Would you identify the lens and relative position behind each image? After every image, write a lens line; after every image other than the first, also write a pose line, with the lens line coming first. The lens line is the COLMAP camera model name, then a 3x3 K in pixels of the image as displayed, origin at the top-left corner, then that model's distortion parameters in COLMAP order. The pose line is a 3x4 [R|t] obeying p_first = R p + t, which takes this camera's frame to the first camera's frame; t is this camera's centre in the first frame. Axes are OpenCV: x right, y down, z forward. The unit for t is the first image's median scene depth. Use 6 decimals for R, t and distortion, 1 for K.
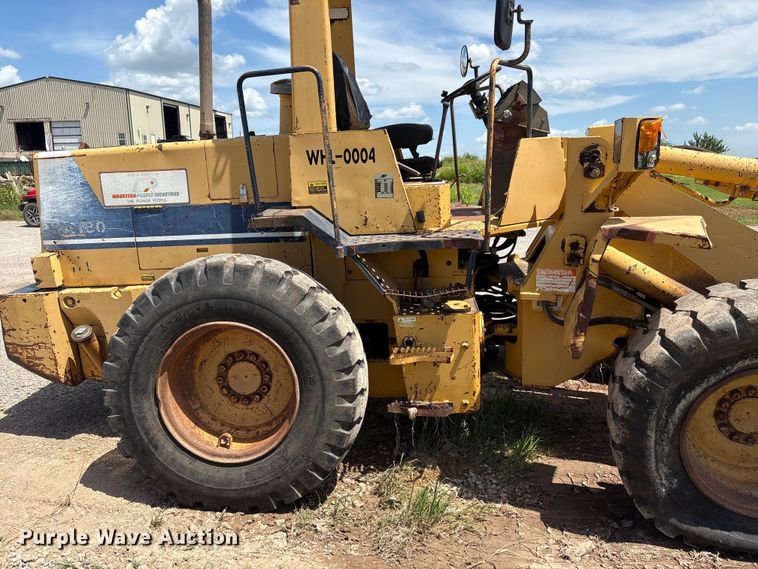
lens RADIAL K [[578.0, 0, 381.7], [0, 578.0, 288.3], [0, 0, 1]] dist [0.056902, -0.070701]
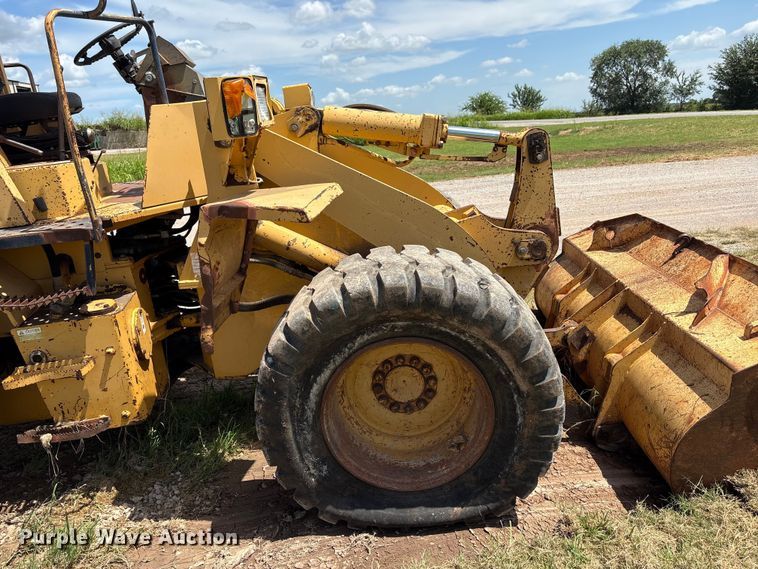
lens RADIAL K [[578.0, 0, 381.7], [0, 578.0, 288.3], [0, 0, 1]] dist [0.056902, -0.070701]
pose [[0.967876, -0.121016, 0.220390, 0.350473], [0.107485, 0.991565, 0.072431, -0.013560], [-0.227296, -0.046416, 0.972719, 0.065965]]
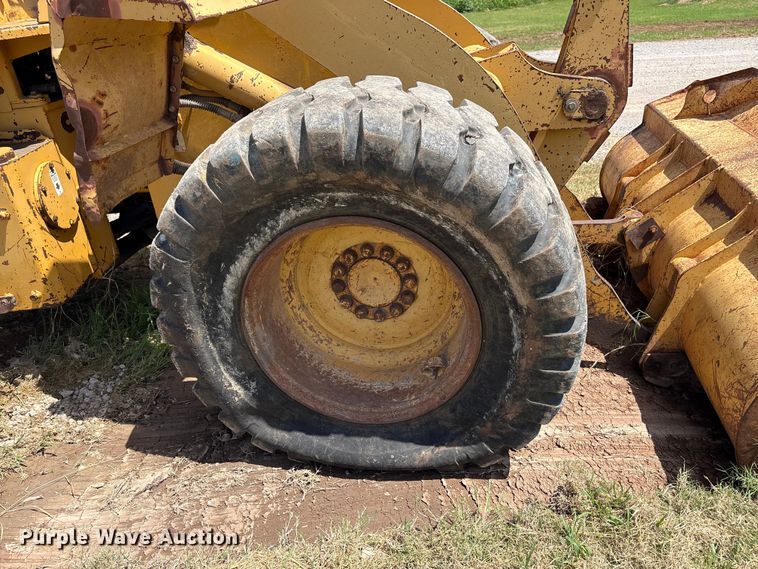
lens RADIAL K [[578.0, 0, 381.7], [0, 578.0, 288.3], [0, 0, 1]] dist [0.056902, -0.070701]
pose [[0.992905, -0.094847, 0.071718, 0.517383], [0.074240, 0.965605, 0.249189, 0.042664], [-0.092887, -0.242097, 0.965796, 0.275085]]
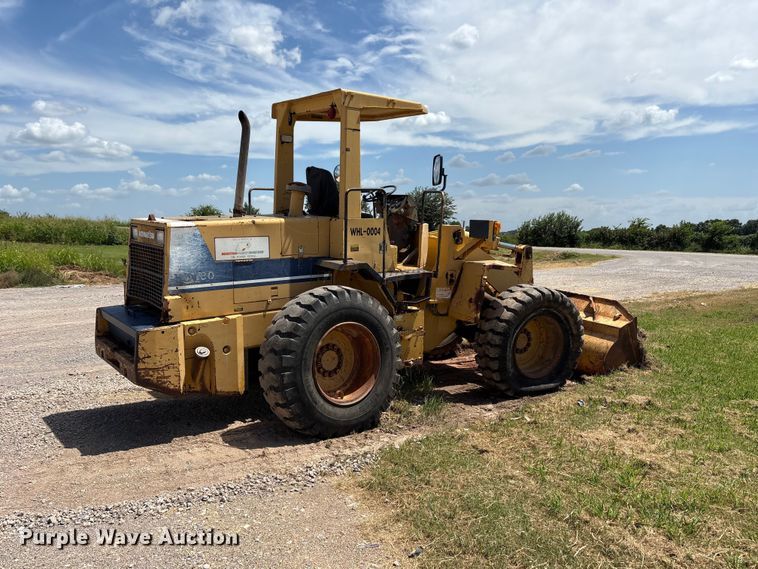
lens RADIAL K [[583.4, 0, 382.2], [0, 583.4, 281.2], [0, 0, 1]] dist [0.067550, -0.072933]
pose [[0.721380, -0.037942, 0.691499, -1.280227], [0.117074, 0.990808, -0.067769, 0.059820], [-0.682572, 0.129844, 0.719191, -0.340201]]
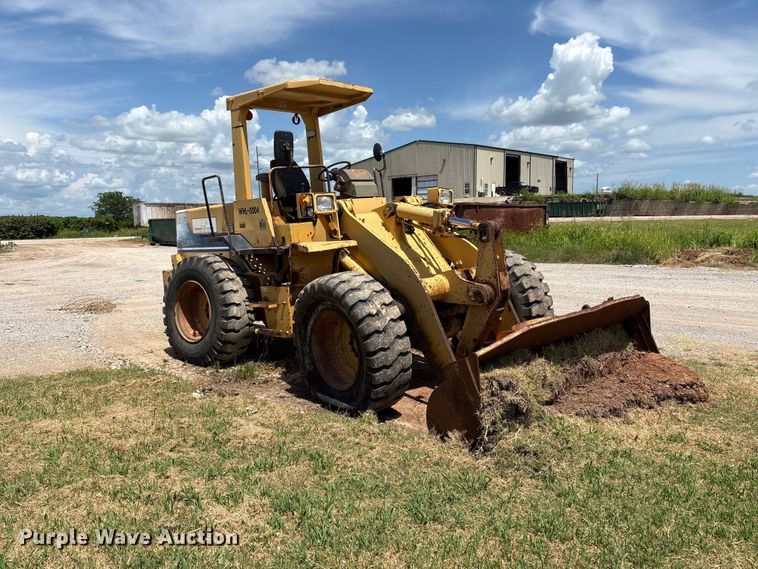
lens RADIAL K [[583.4, 0, 382.2], [0, 583.4, 281.2], [0, 0, 1]] dist [0.067550, -0.072933]
pose [[0.824196, 0.053728, -0.563750, 1.455265], [-0.101121, 0.993453, -0.053157, 0.100229], [0.557203, 0.100819, 0.824233, -0.509063]]
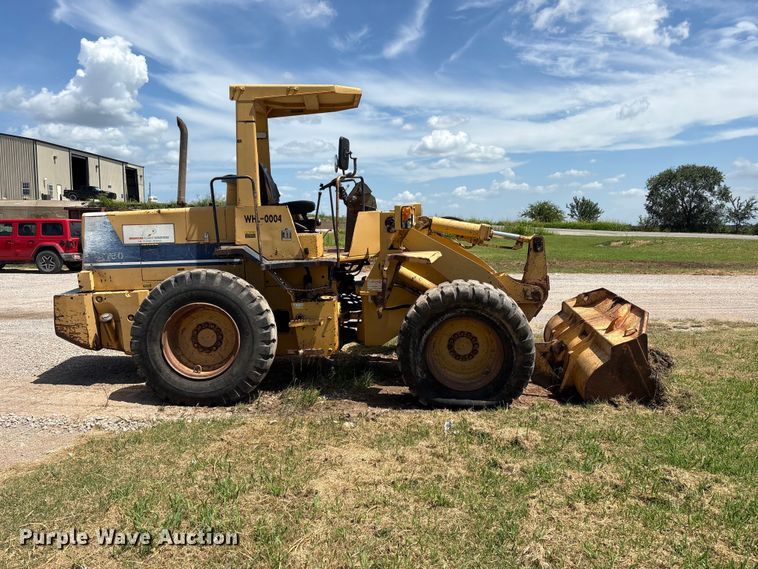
lens RADIAL K [[583.4, 0, 382.2], [0, 583.4, 281.2], [0, 0, 1]] dist [0.067550, -0.072933]
pose [[0.989320, 0.002558, 0.145734, 0.036065], [0.012700, 0.994530, -0.103673, 0.176230], [-0.145202, 0.104417, 0.983877, -0.904122]]
